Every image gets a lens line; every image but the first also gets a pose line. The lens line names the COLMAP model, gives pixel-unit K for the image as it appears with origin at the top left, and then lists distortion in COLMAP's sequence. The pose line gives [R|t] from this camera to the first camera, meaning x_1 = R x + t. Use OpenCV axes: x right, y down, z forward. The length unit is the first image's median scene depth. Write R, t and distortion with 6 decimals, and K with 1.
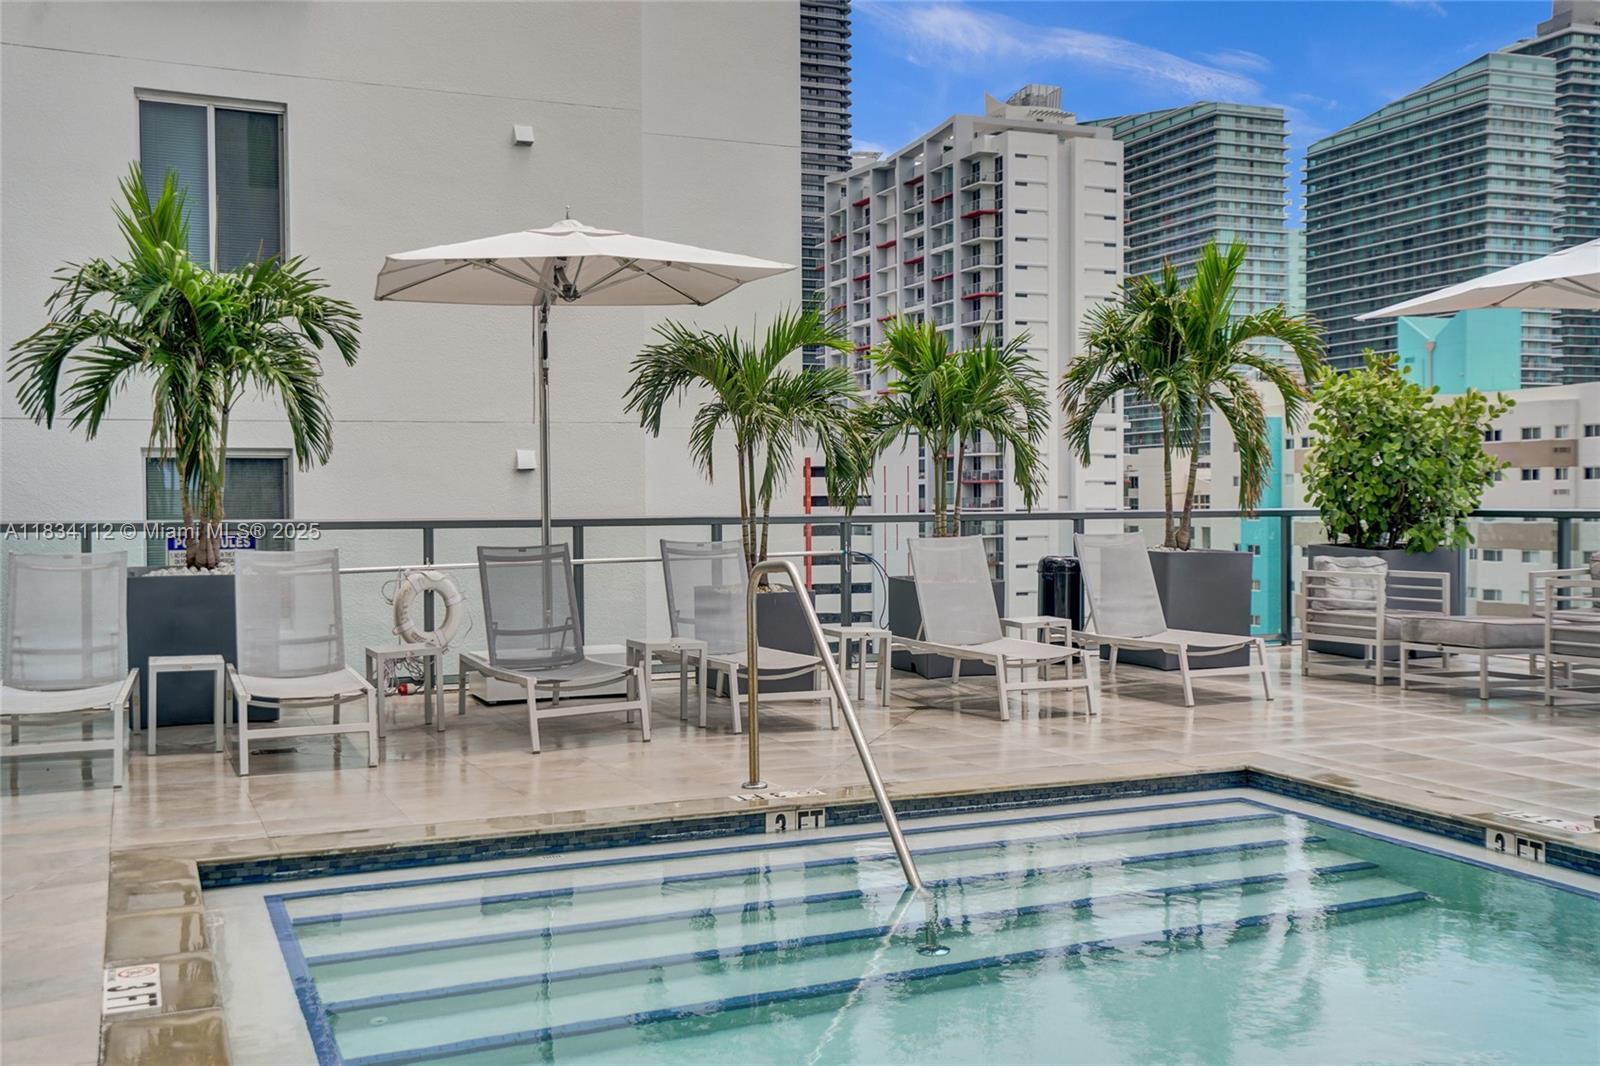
lens RADIAL K [[1581.0, 0, 800.0], [0, 1581.0, 533.0], [0, 0, 1]] dist [0.086942, 0.001183]
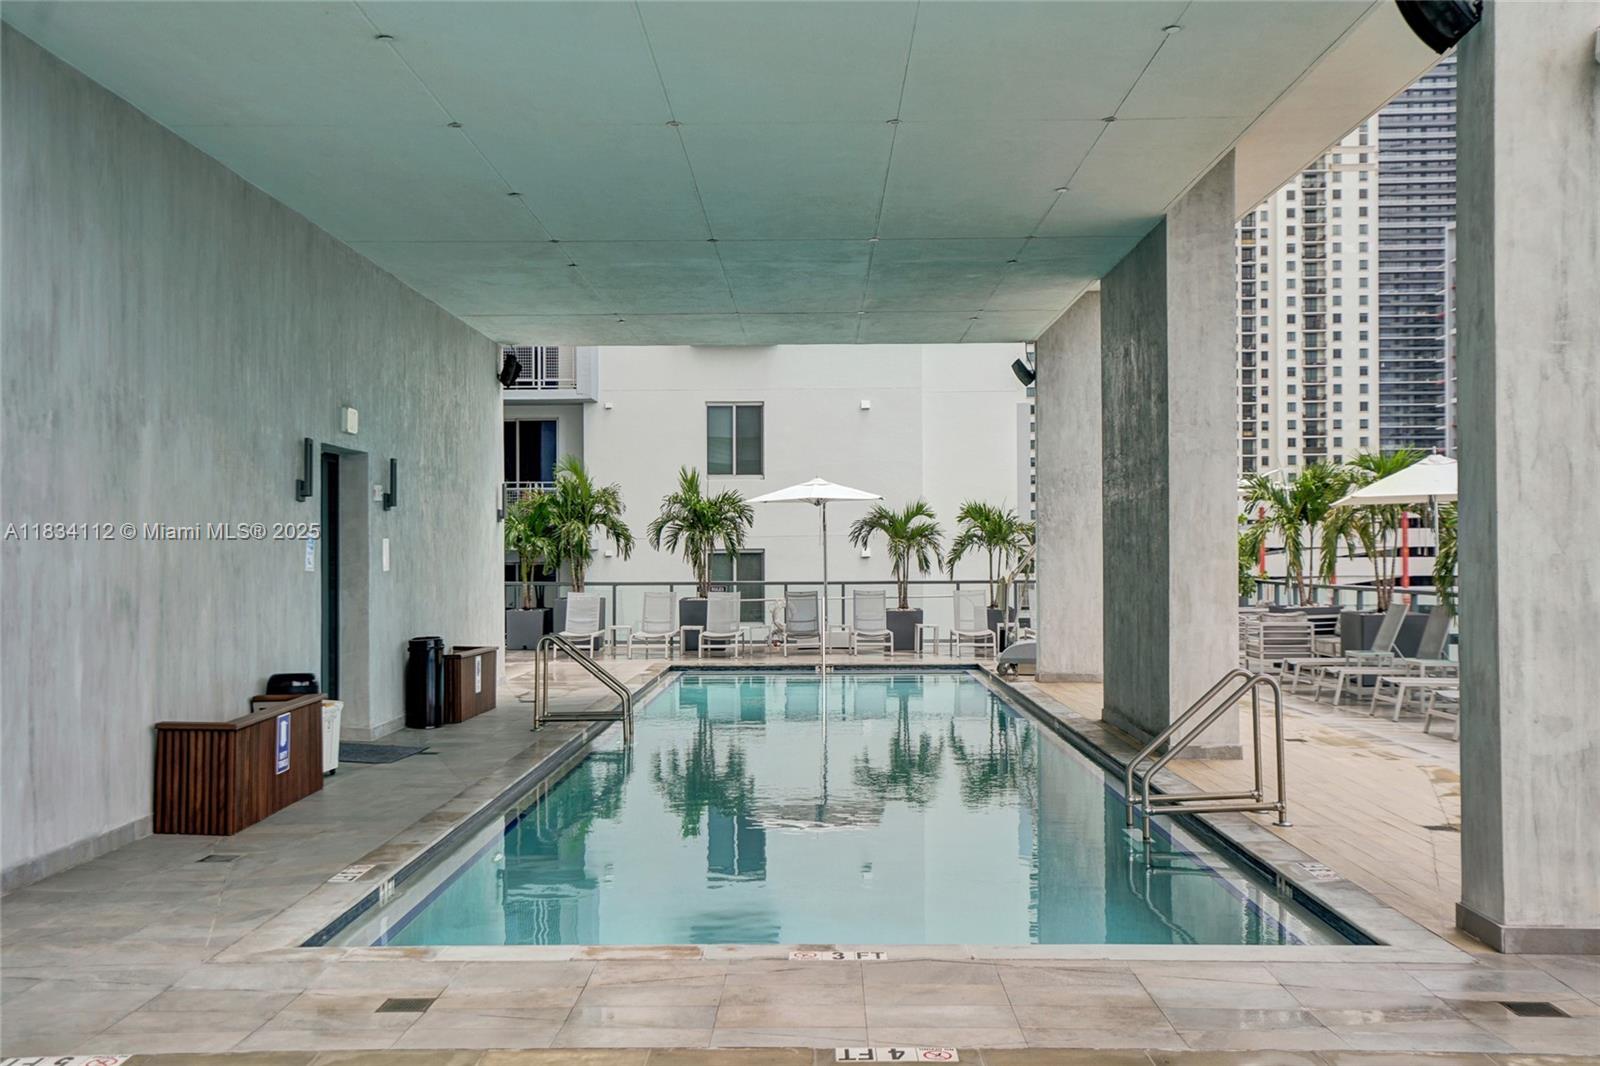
lens RADIAL K [[1581.0, 0, 800.0], [0, 1581.0, 533.0], [0, 0, 1]] dist [0.086942, 0.001183]
pose [[0.919197, -0.000616, -0.393798, 0.862204], [-0.010985, 0.999570, -0.027205, -0.018780], [0.393645, 0.029332, 0.918794, -1.479977]]
